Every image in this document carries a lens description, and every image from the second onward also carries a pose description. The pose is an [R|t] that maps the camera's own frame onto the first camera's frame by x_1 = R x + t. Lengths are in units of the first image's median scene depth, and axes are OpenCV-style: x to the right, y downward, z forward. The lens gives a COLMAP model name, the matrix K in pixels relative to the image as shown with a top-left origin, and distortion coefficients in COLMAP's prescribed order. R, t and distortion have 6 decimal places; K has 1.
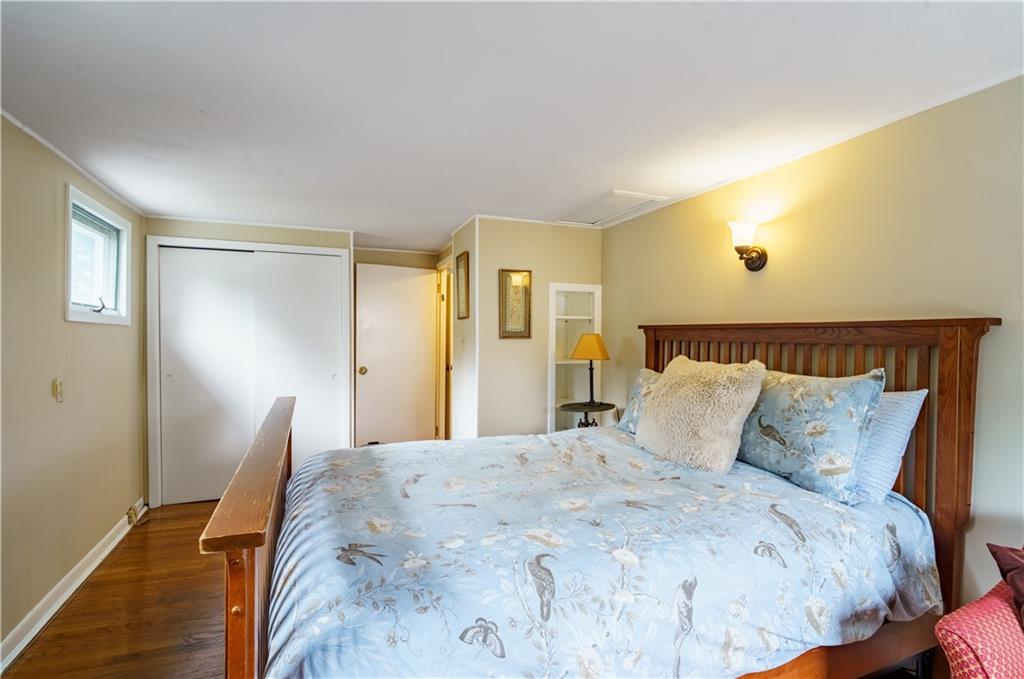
lens RADIAL K [[479.2, 0, 507.7], [0, 479.2, 343.5], [0, 0, 1]] dist [-0.004159, -0.001087]
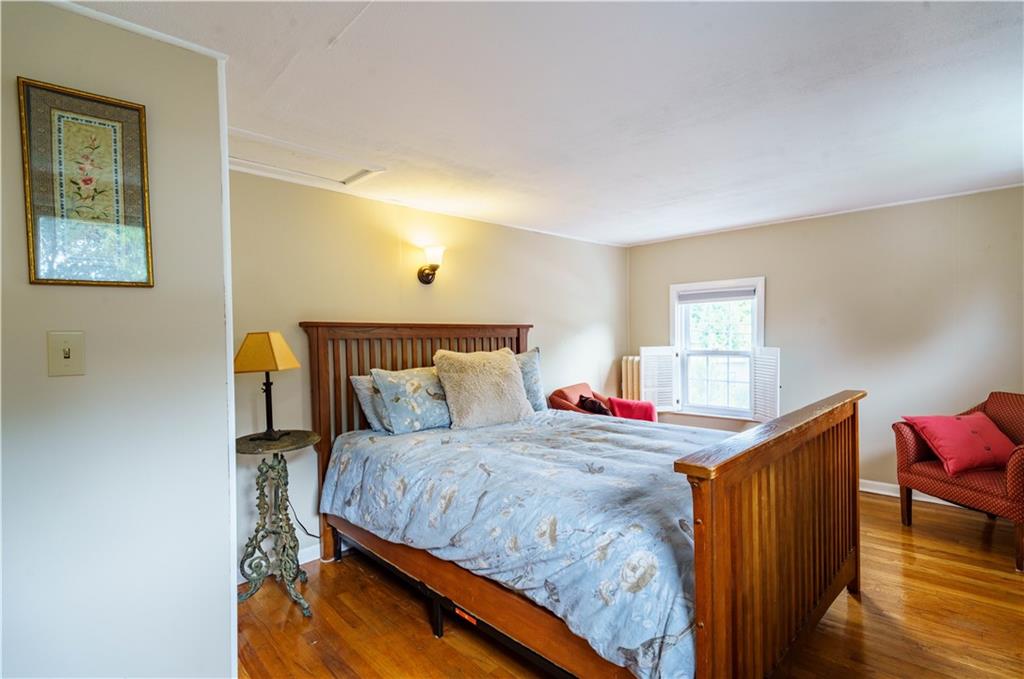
lens RADIAL K [[484.8, 0, 509.0], [0, 484.8, 343.4], [0, 0, 1]] dist [-0.005481, -0.001191]
pose [[-0.388429, -0.013756, 0.921376, -1.205637], [0.027765, 0.999260, 0.026624, -0.027084], [-0.921060, 0.035923, -0.387760, 1.999344]]
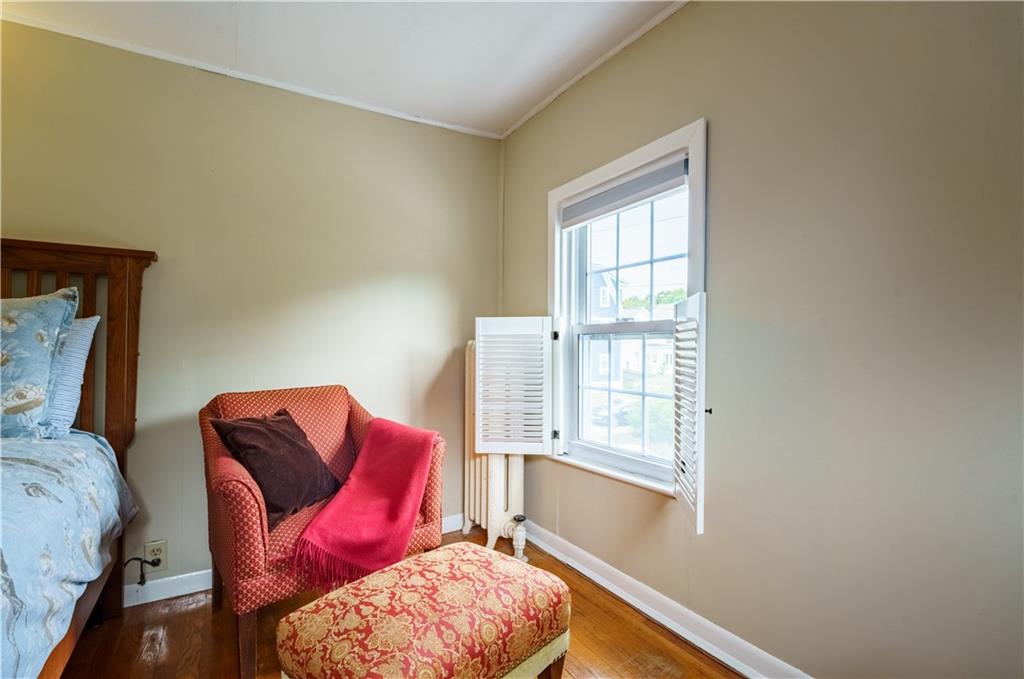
lens RADIAL K [[472.3, 0, 512.0], [0, 472.3, 339.5], [0, 0, 1]] dist [-0.001059, 0.000301]
pose [[-0.152357, 0.012252, 0.988250, -0.244058], [0.009585, 0.999894, -0.010919, 0.169480], [-0.988279, 0.007809, -0.152458, 0.300232]]
